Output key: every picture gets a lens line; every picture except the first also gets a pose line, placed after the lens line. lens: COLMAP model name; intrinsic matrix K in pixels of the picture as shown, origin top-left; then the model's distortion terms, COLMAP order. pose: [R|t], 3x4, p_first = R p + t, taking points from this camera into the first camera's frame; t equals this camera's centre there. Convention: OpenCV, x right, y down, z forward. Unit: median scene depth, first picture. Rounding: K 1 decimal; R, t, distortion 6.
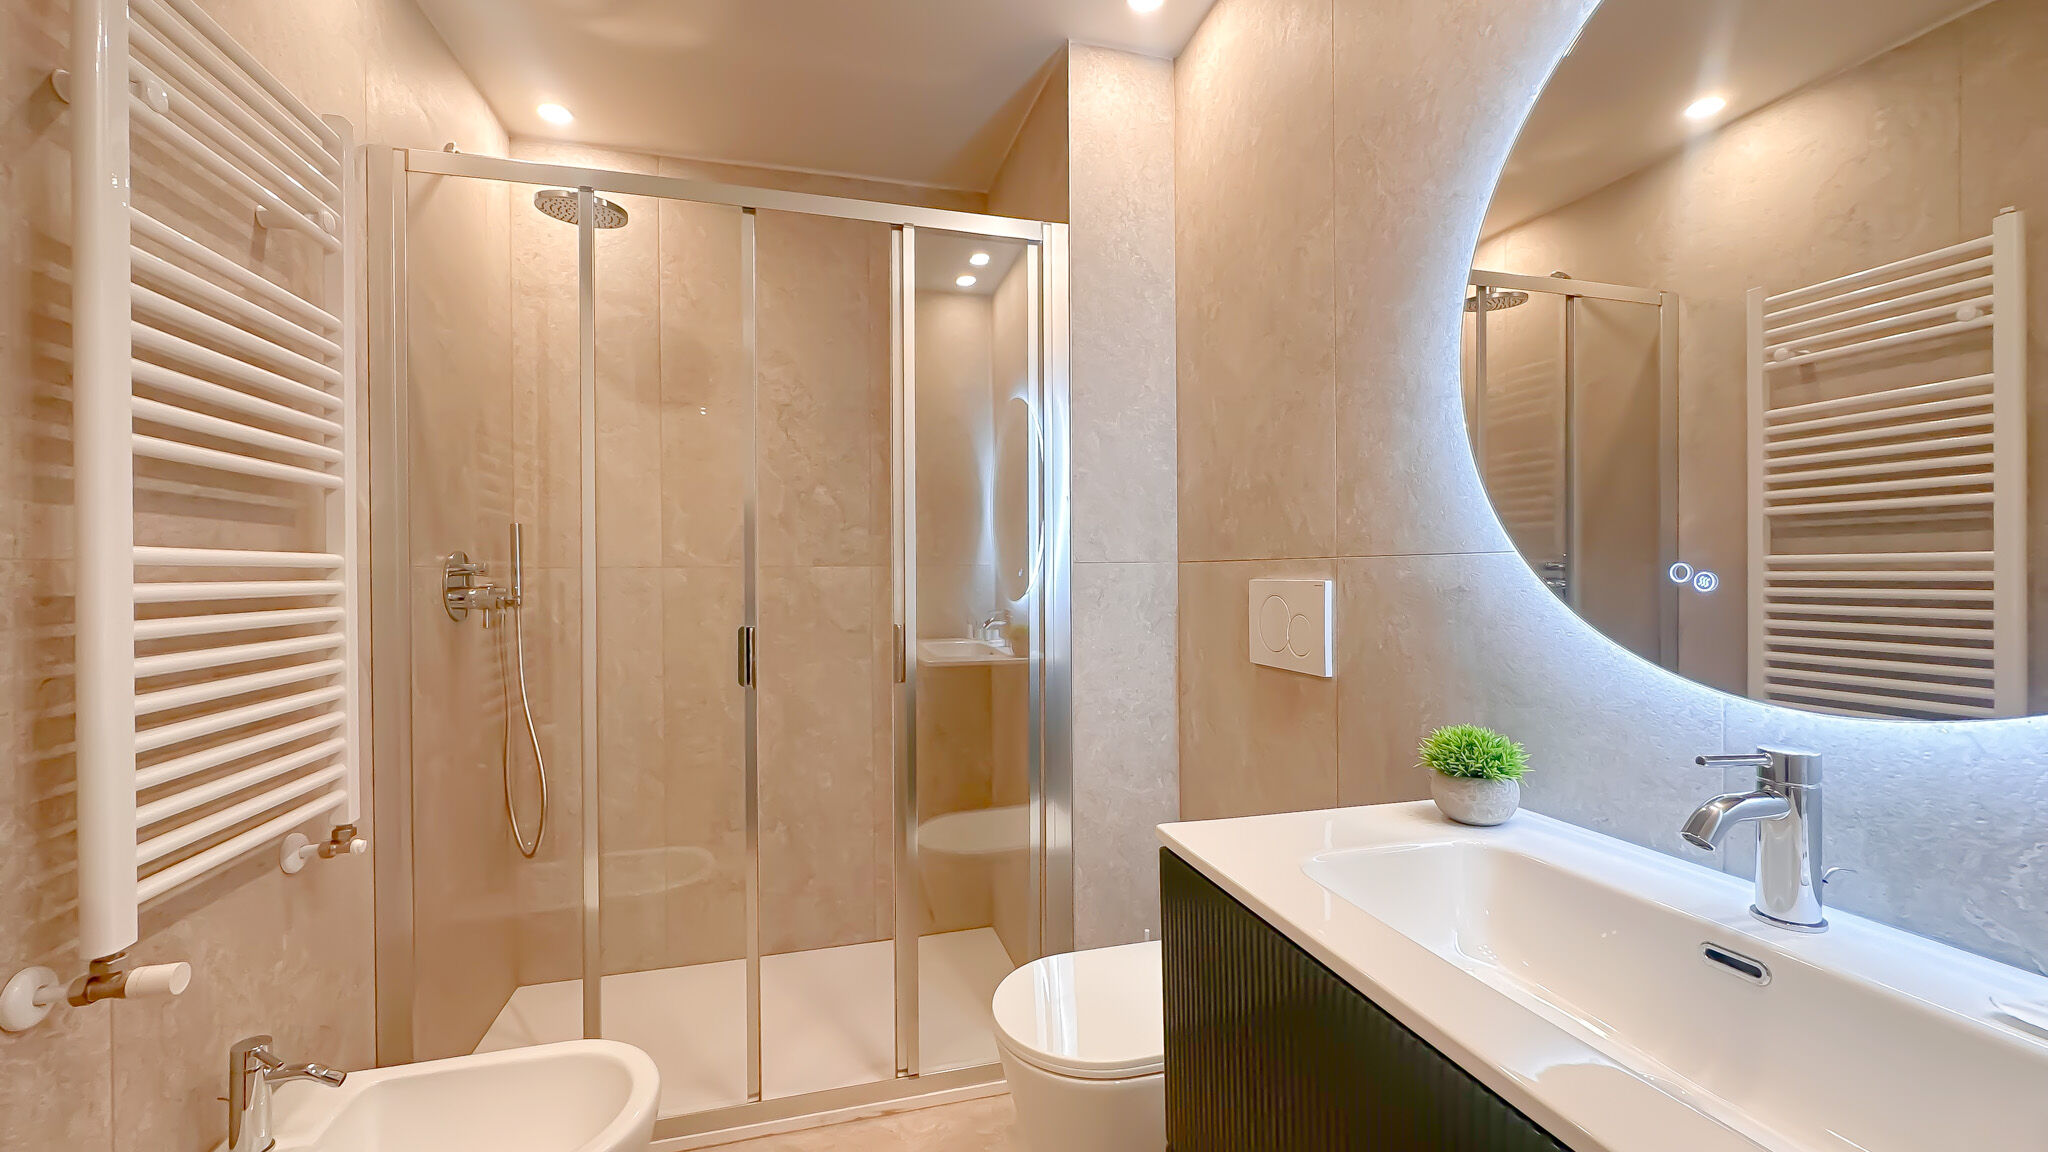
lens RADIAL K [[813.4, 0, 1030.7], [0, 813.4, 575.5], [0, 0, 1]] dist [-0.005212, 0.000024]
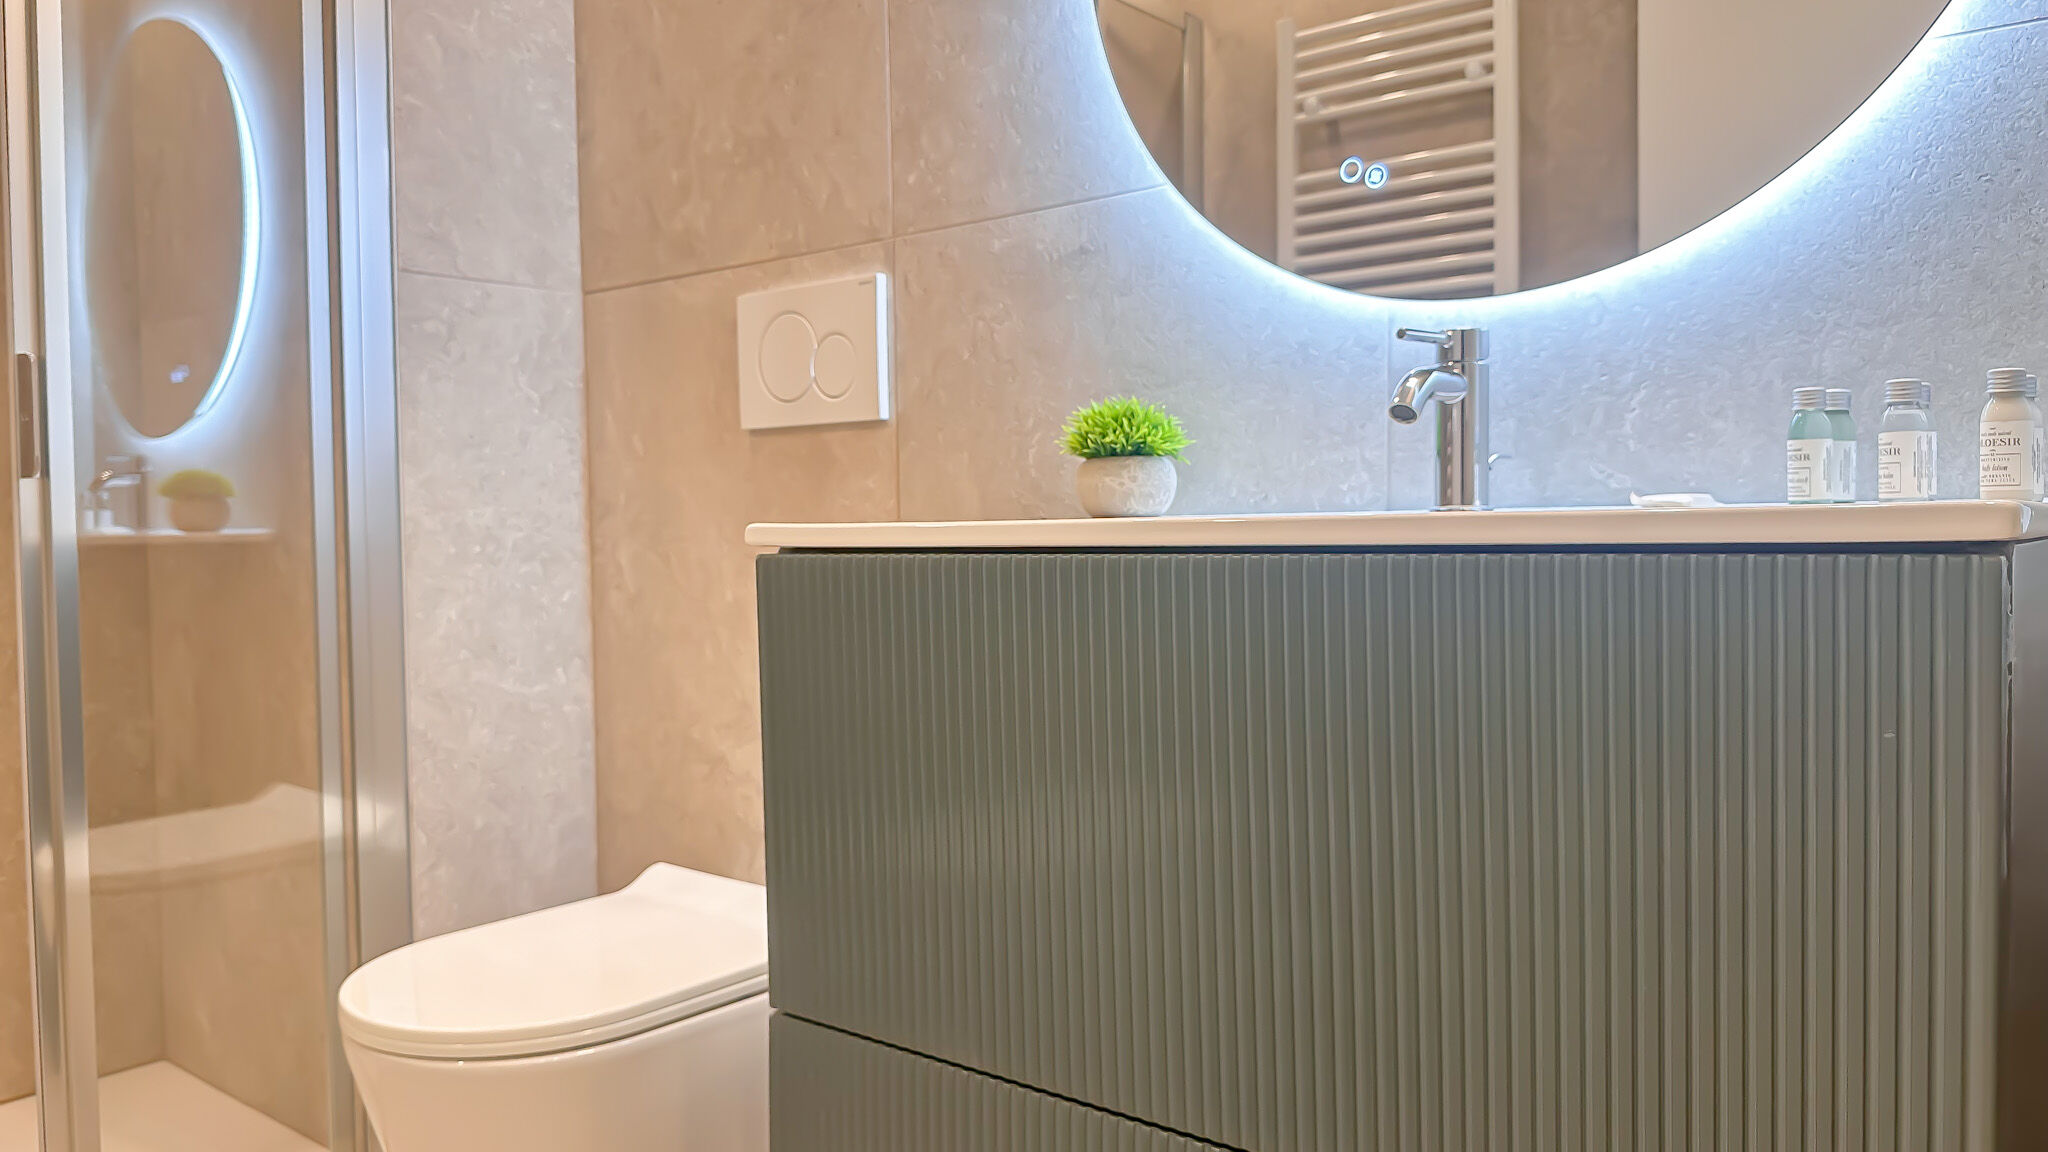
lens RADIAL K [[1430.3, 0, 1036.3], [0, 1430.3, 566.3], [0, 0, 1]] dist [0.111623, -0.223972]
pose [[0.814952, -0.026561, 0.578920, -0.178517], [0.012784, 0.999530, 0.027862, 0.174447], [-0.579388, -0.015305, 0.814908, -0.034158]]
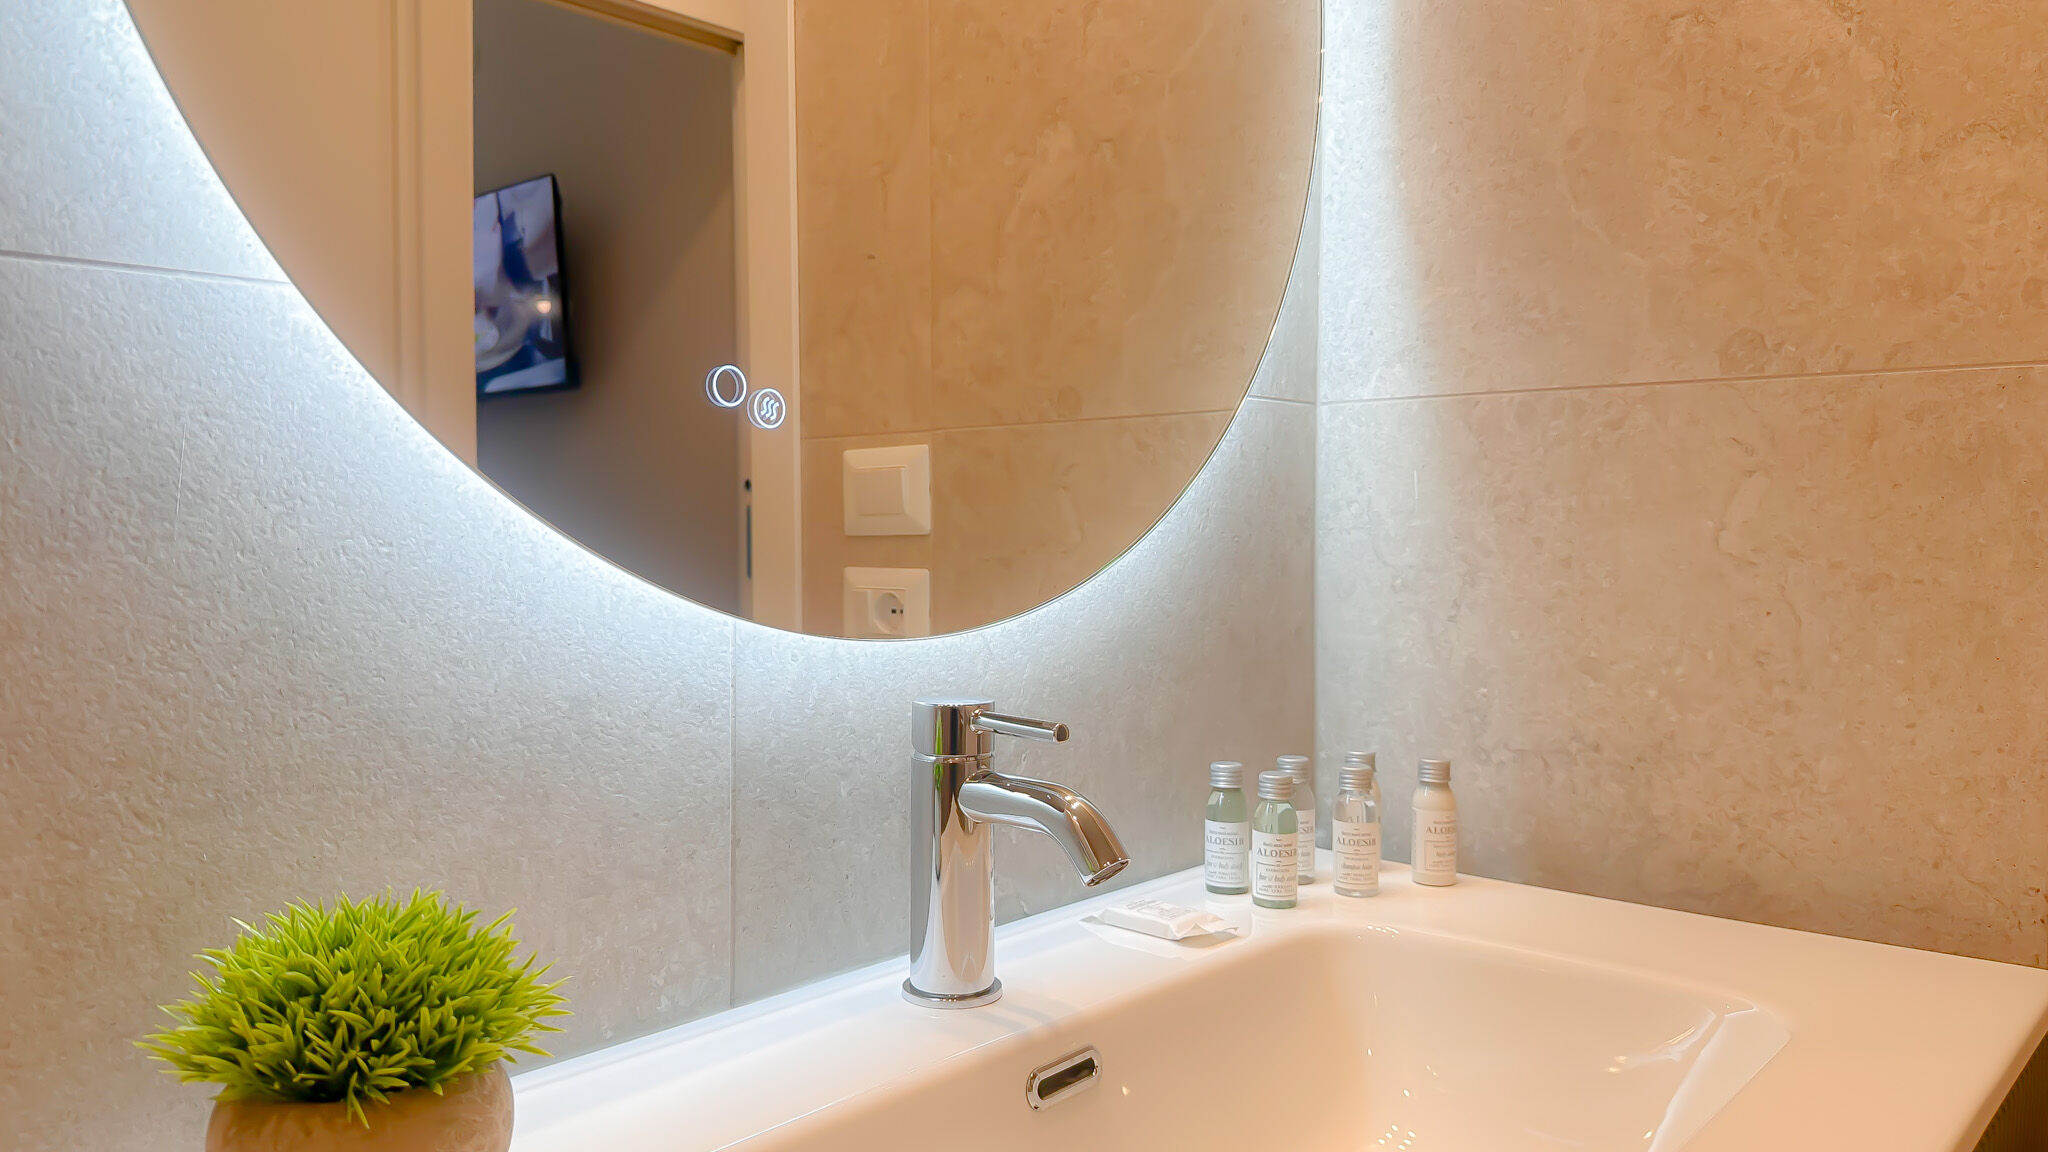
lens RADIAL K [[1478.2, 0, 1016.8], [0, 1478.2, 523.7], [0, 0, 1]] dist [0.117965, -0.156882]
pose [[-0.537096, 0.007214, 0.843490, -0.000712], [0.006730, 0.999968, -0.004266, 0.036678], [-0.843494, 0.003386, -0.537128, 0.620062]]
